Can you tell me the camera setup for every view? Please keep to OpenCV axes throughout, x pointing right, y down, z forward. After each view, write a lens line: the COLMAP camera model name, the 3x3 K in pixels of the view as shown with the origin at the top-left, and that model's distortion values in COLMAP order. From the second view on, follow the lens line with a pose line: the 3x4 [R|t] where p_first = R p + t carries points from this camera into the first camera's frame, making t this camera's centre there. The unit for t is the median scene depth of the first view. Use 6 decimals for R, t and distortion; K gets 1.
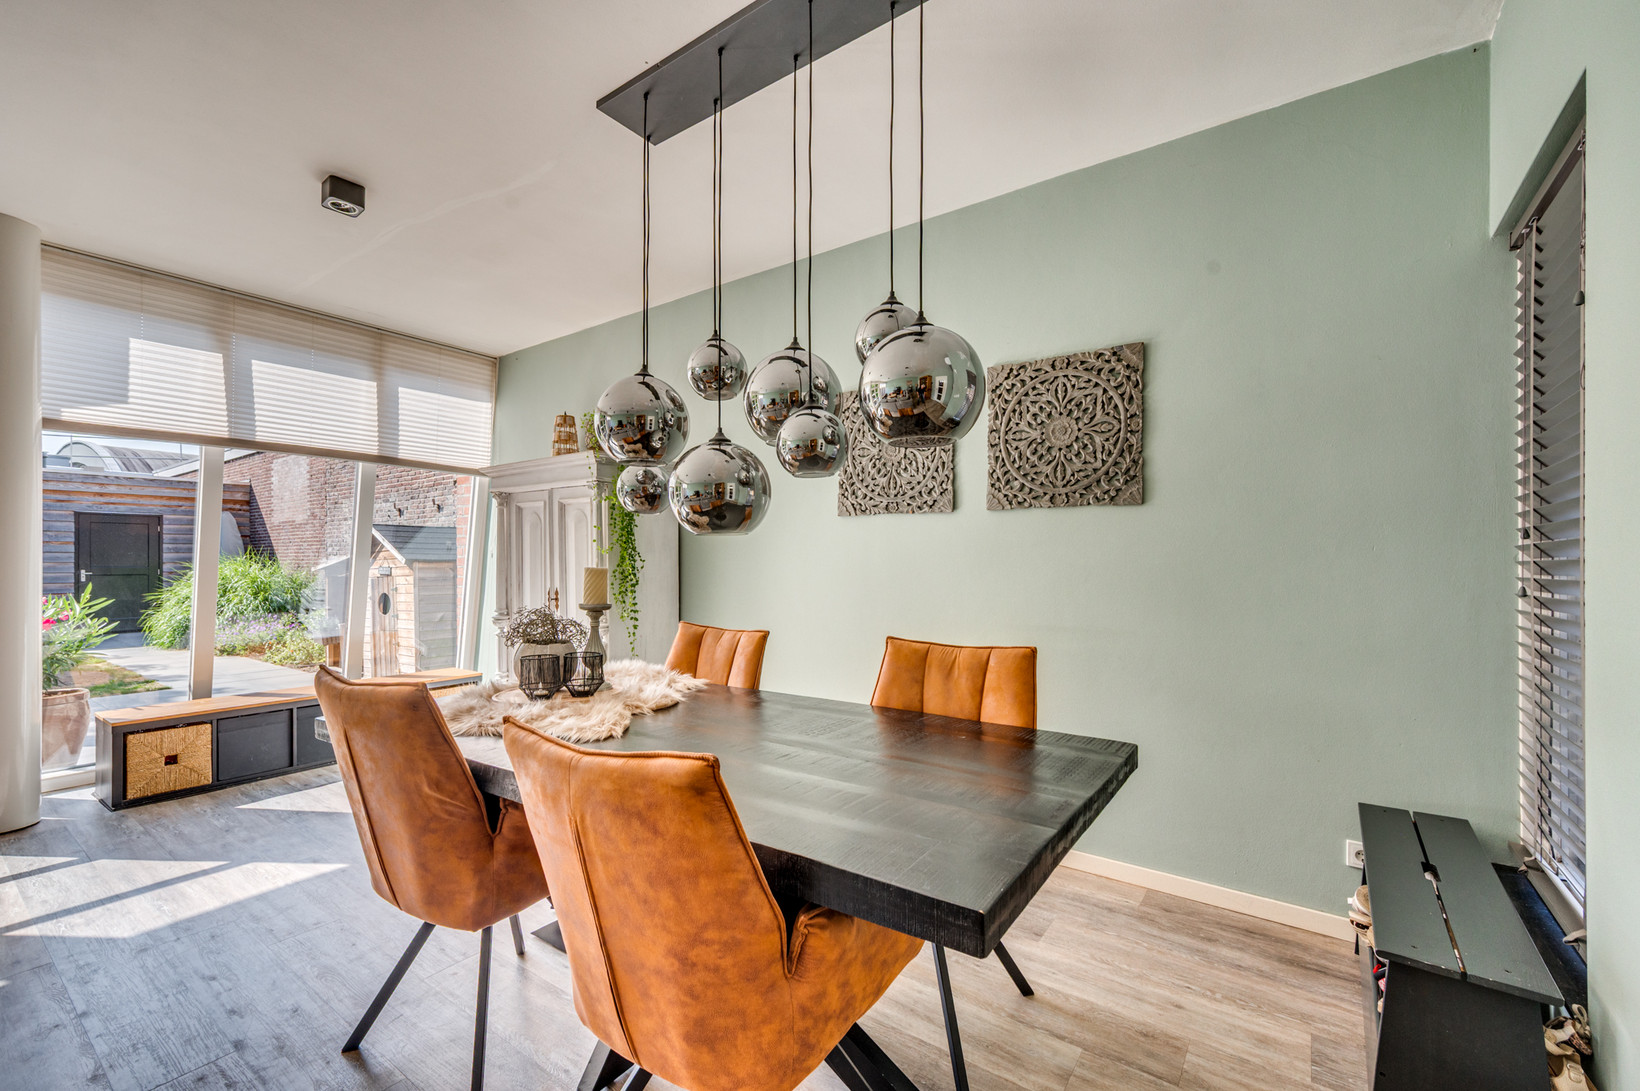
lens RADIAL K [[679.6, 0, 816.6], [0, 679.6, 559.8], [0, 0, 1]] dist [-0.000380, -0.000023]
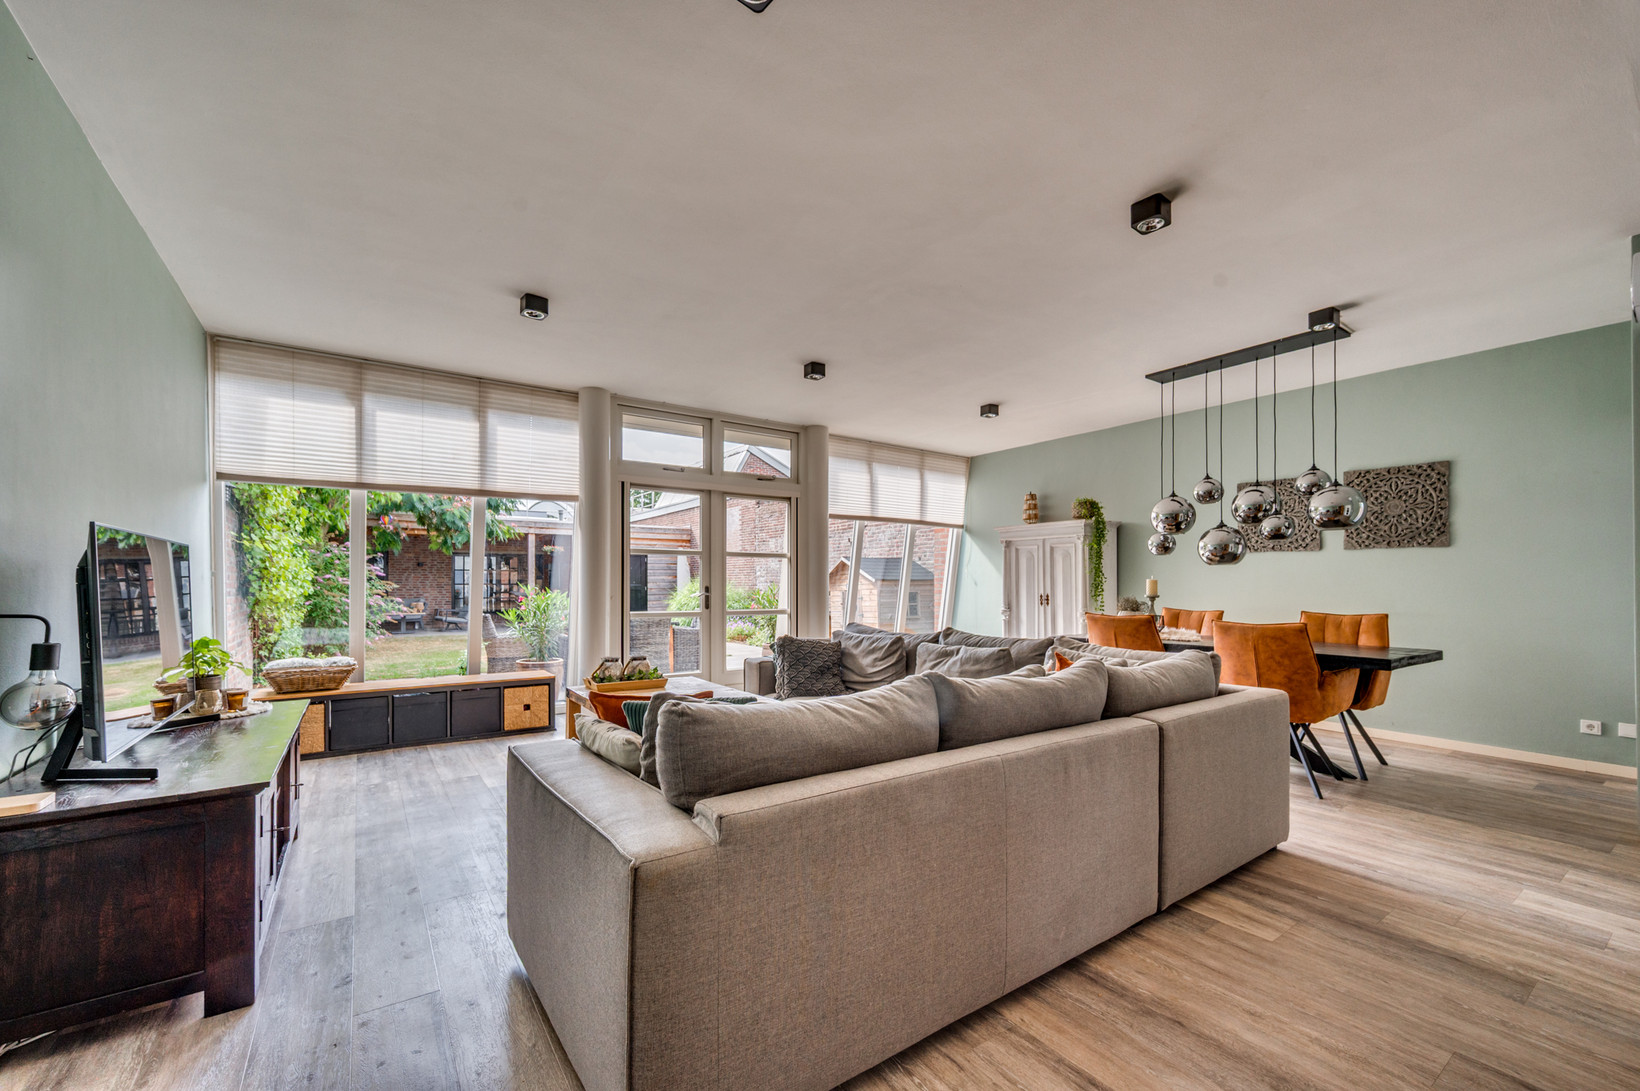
lens RADIAL K [[679.6, 0, 810.7], [0, 679.6, 576.7], [0, 0, 1]] dist [-0.000380, -0.000023]
pose [[0.946200, -0.002780, -0.323569, -0.487706], [-0.000383, 0.999953, -0.009711, 0.017177], [0.323581, 0.009313, 0.946155, -1.129233]]
